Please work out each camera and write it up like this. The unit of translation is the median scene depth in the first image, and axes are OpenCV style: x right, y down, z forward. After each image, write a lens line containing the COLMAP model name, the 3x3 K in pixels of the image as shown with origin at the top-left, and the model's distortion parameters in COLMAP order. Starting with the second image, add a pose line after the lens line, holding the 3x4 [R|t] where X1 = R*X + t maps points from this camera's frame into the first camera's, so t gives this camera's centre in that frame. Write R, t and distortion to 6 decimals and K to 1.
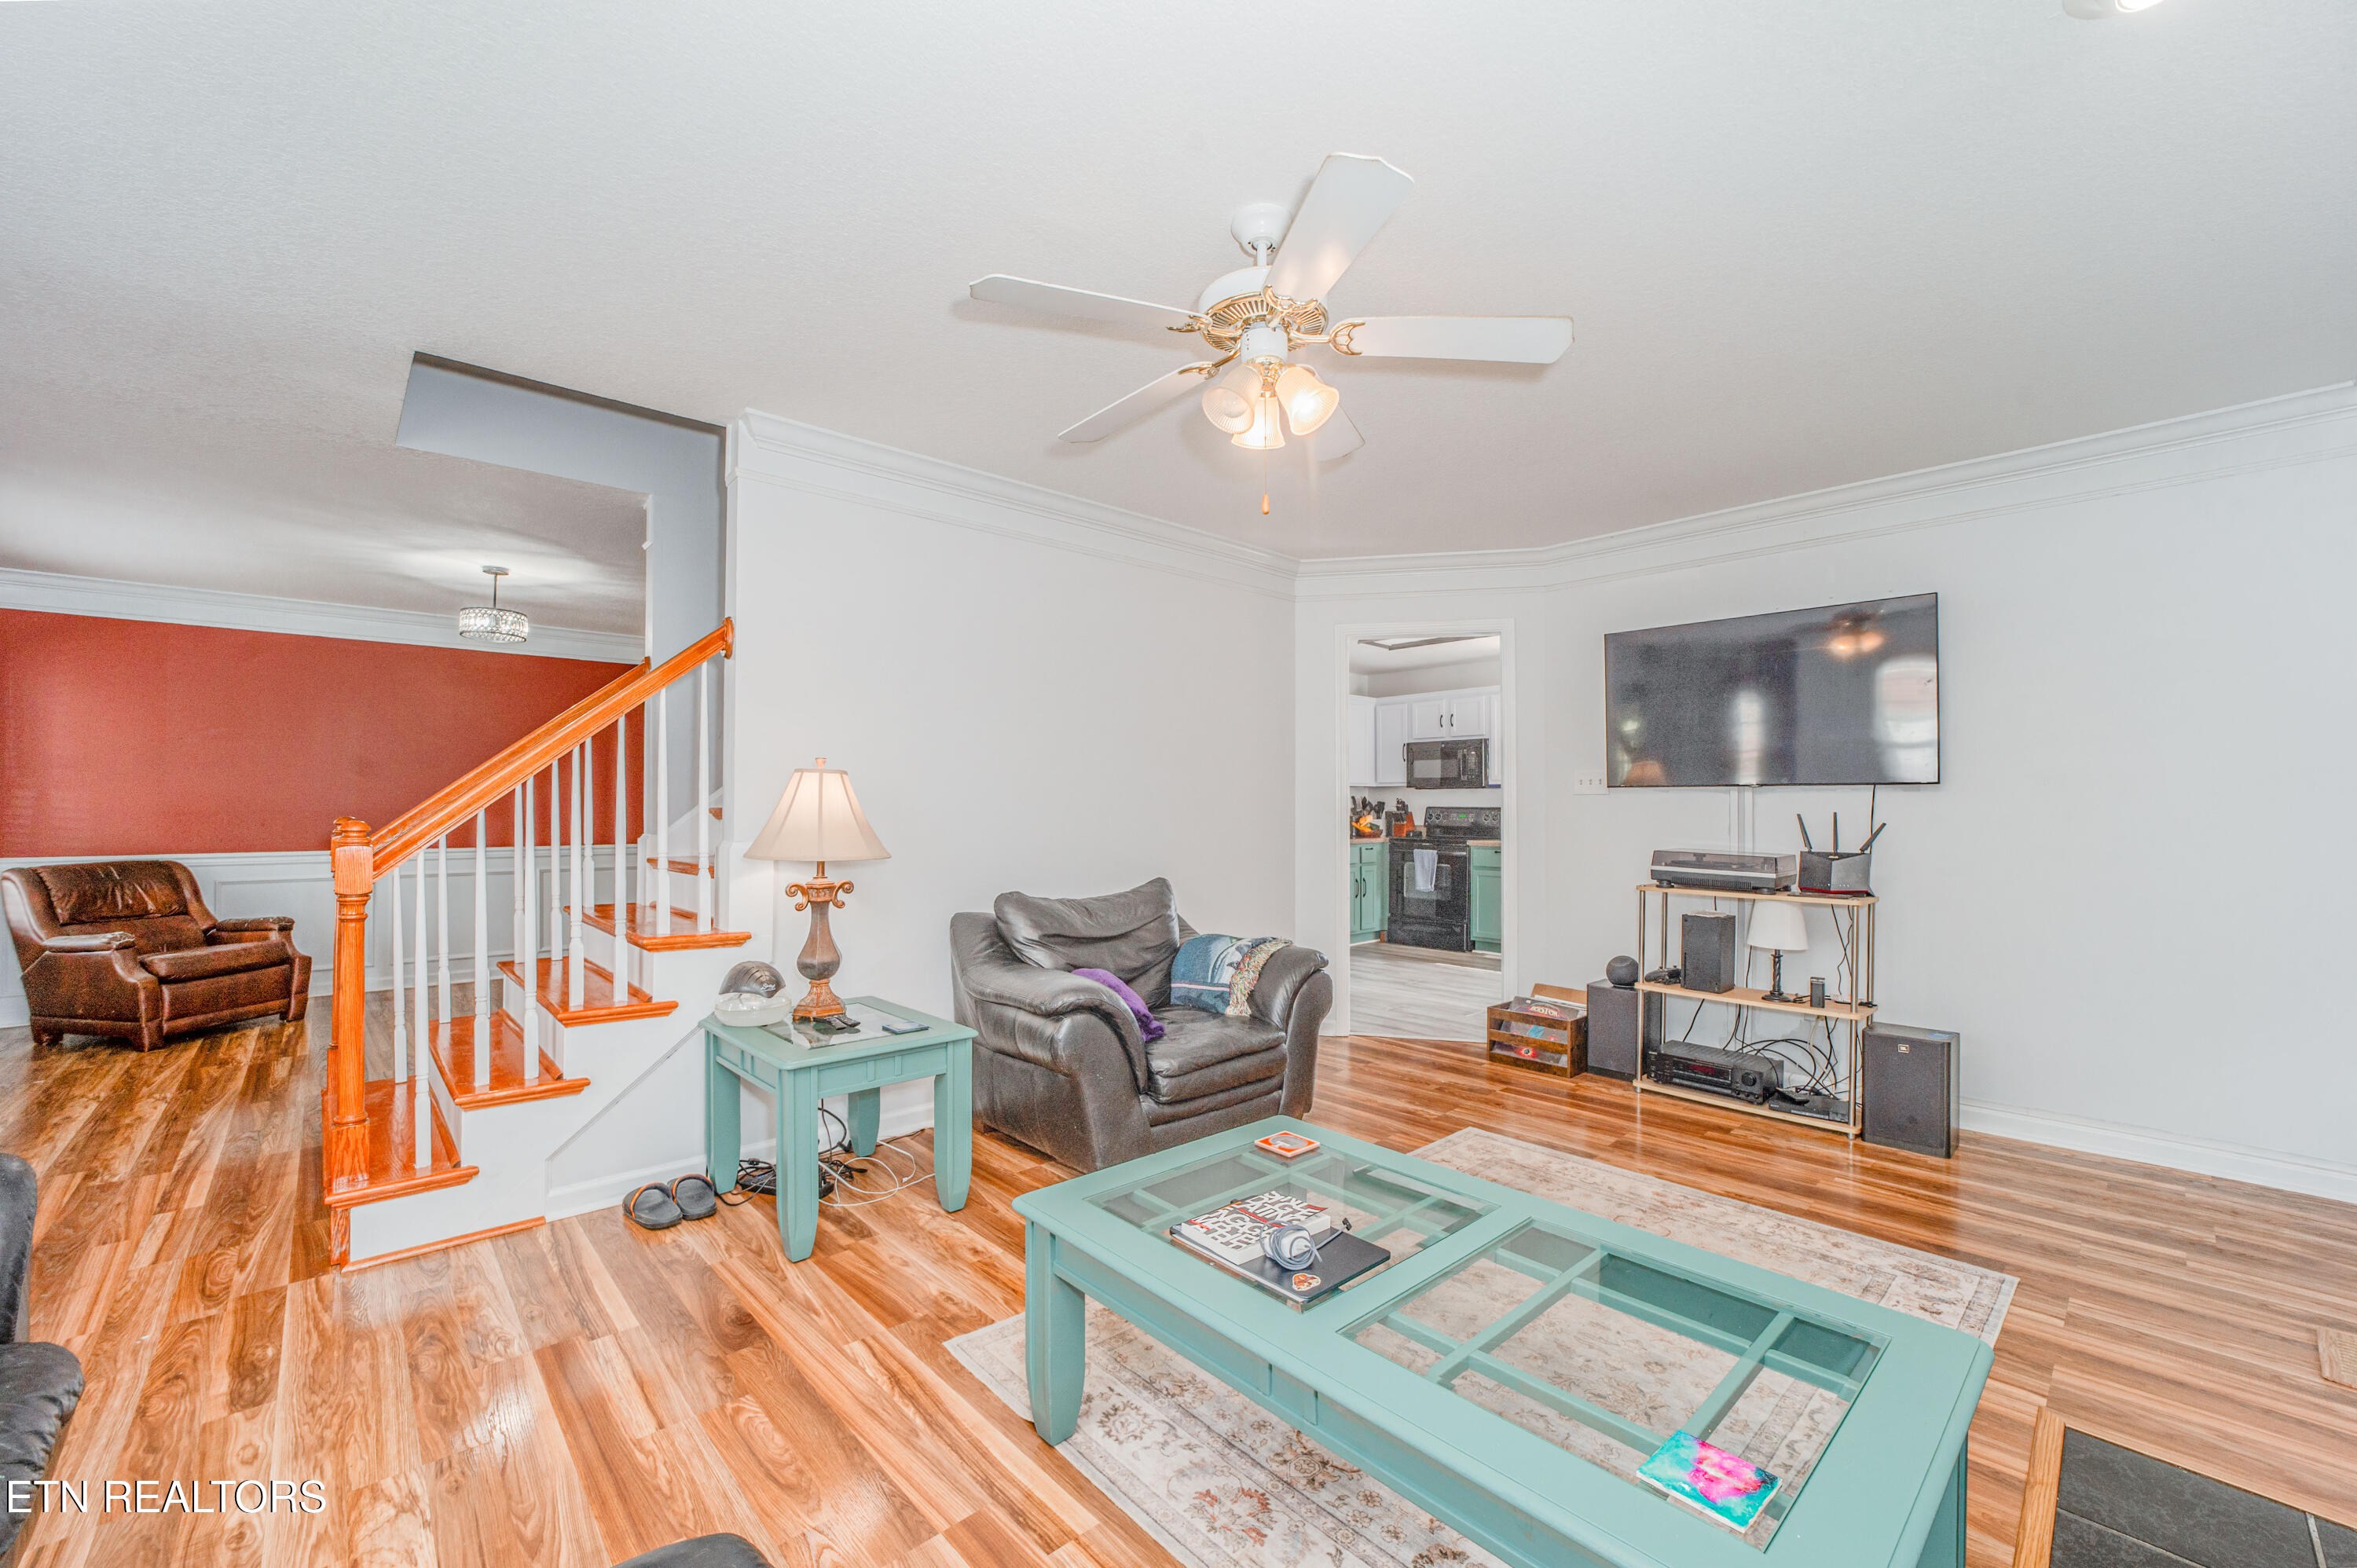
lens RADIAL K [[950.1, 0, 1143.7], [0, 950.1, 808.1], [0, 0, 1]] dist [-0.015801, 0.000153]
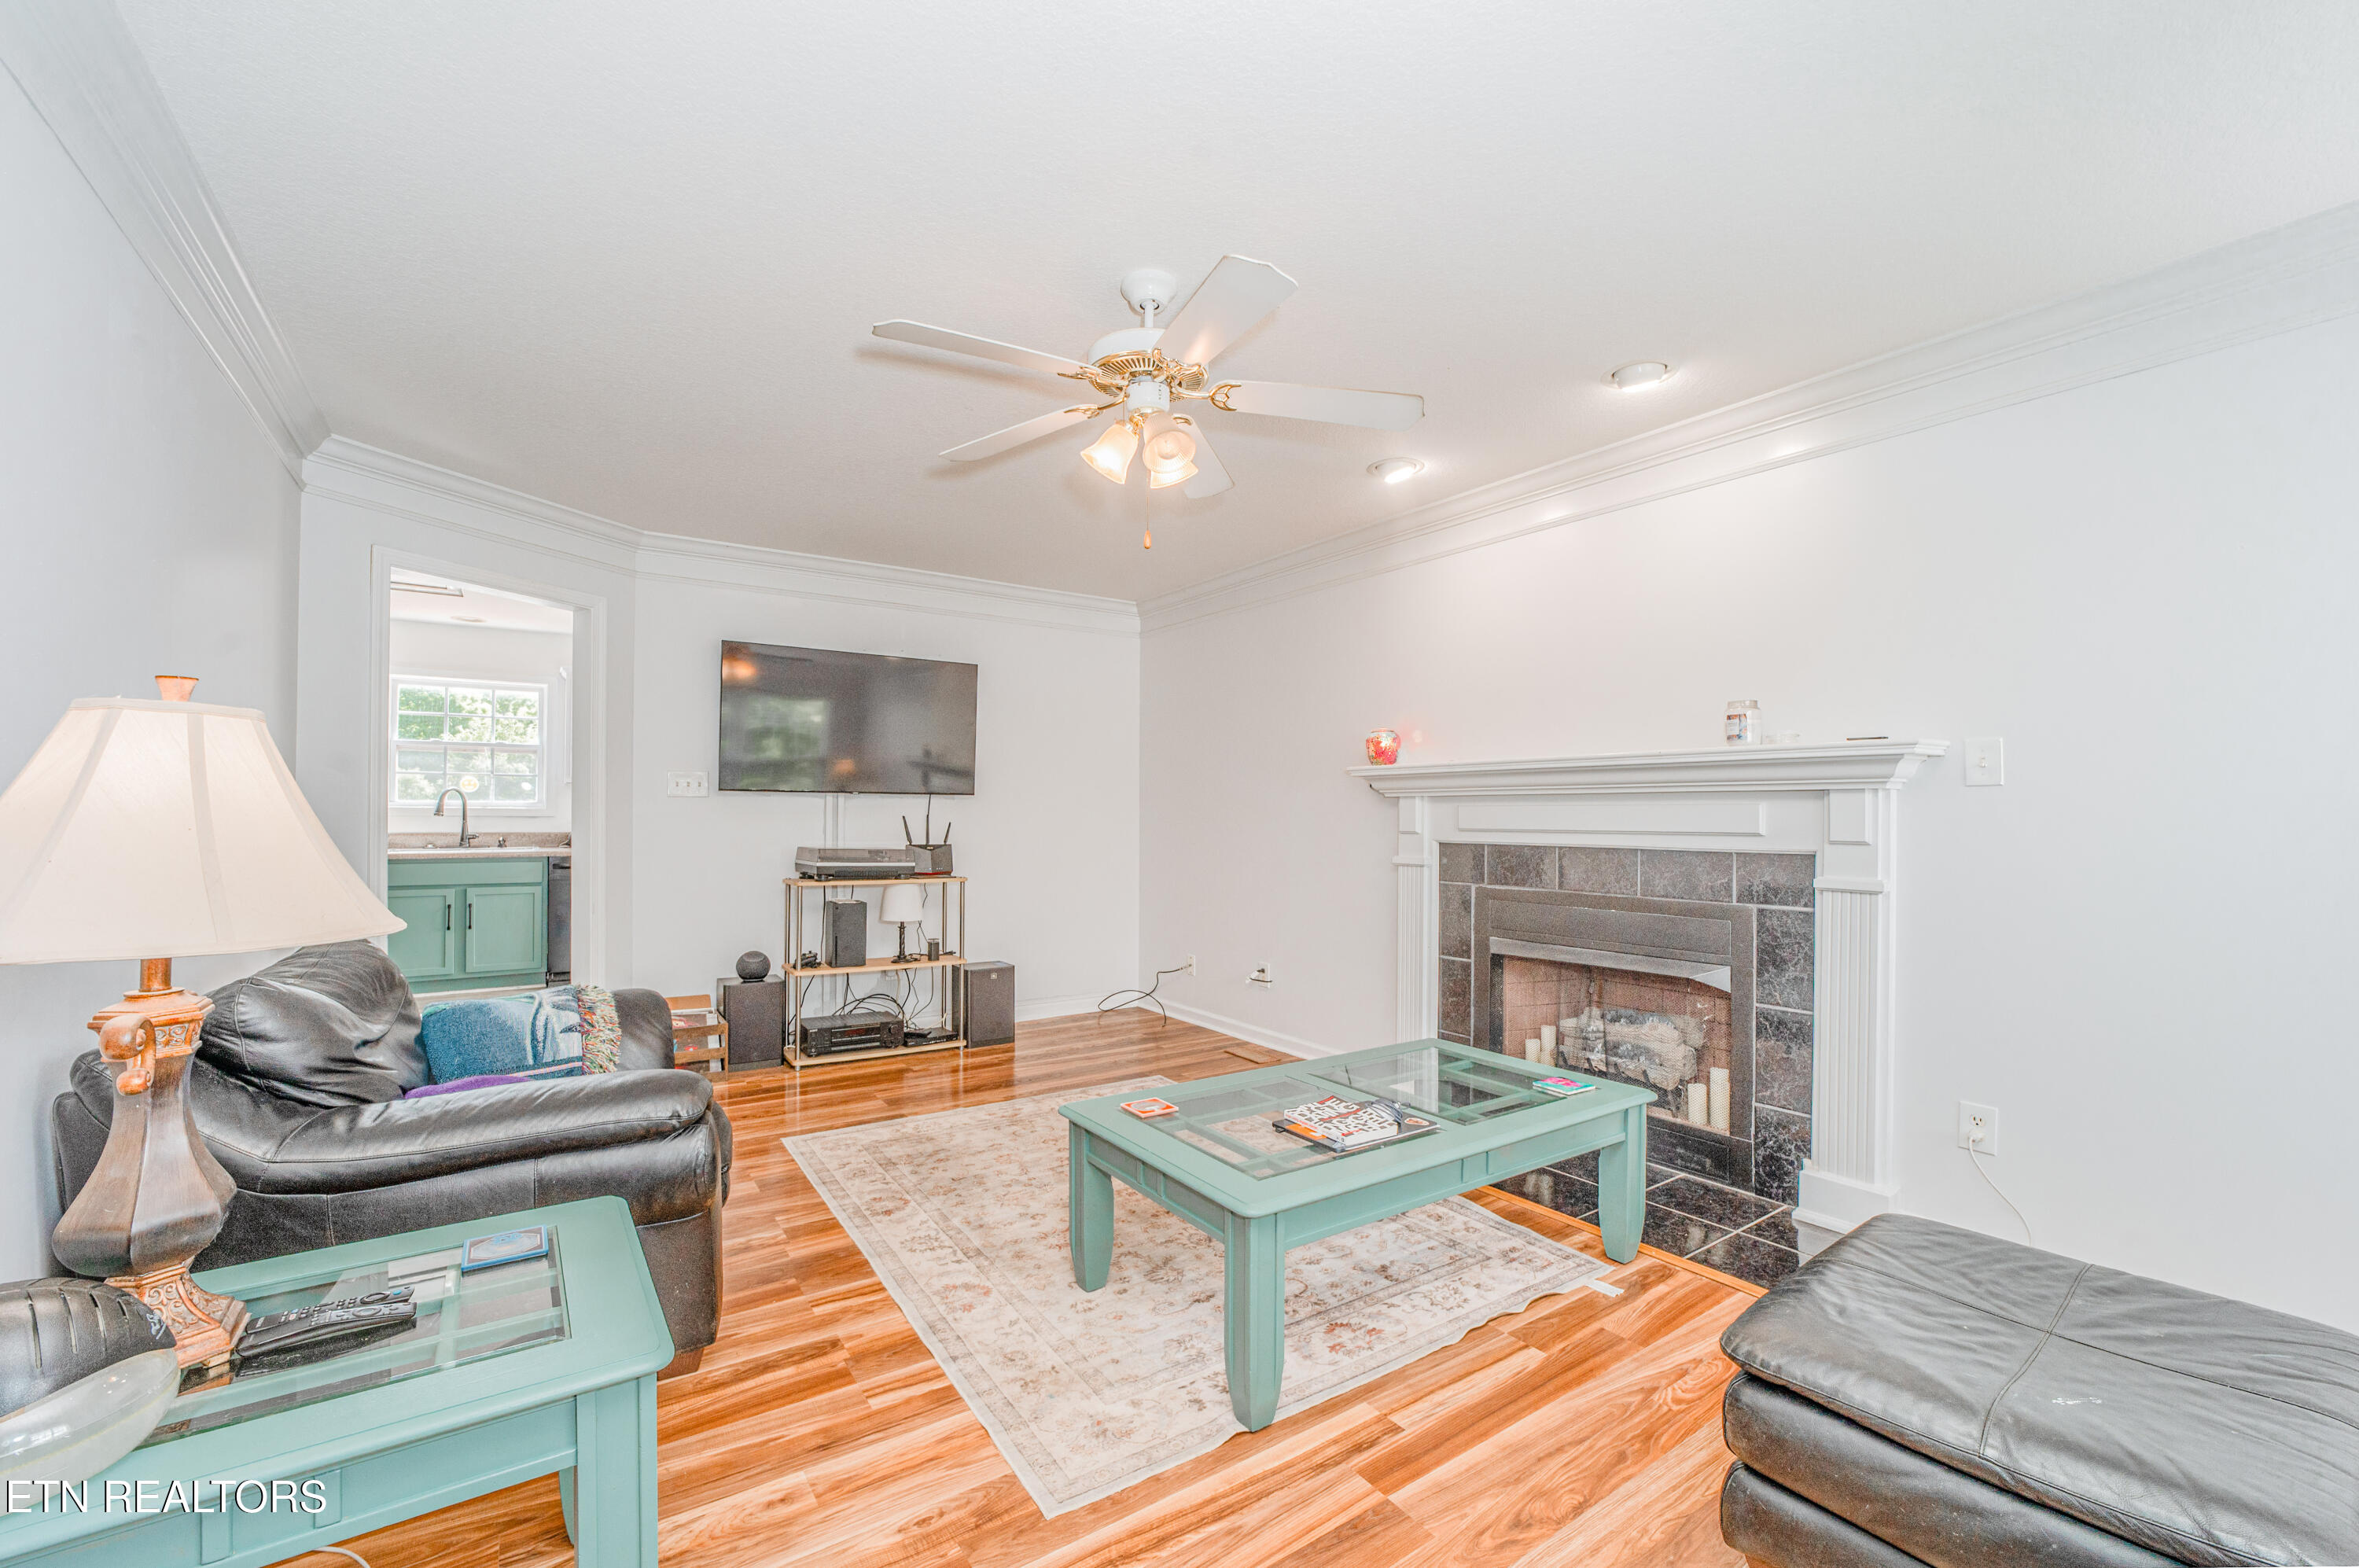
lens RADIAL K [[951.0, 0, 1168.4], [0, 951.0, 803.5], [0, 0, 1]] dist [-0.015801, 0.000153]
pose [[0.130540, 0.013778, 0.991347, -0.569772], [-0.007835, 0.999887, -0.012865, 0.002679], [-0.991412, -0.006088, 0.130633, 0.482974]]
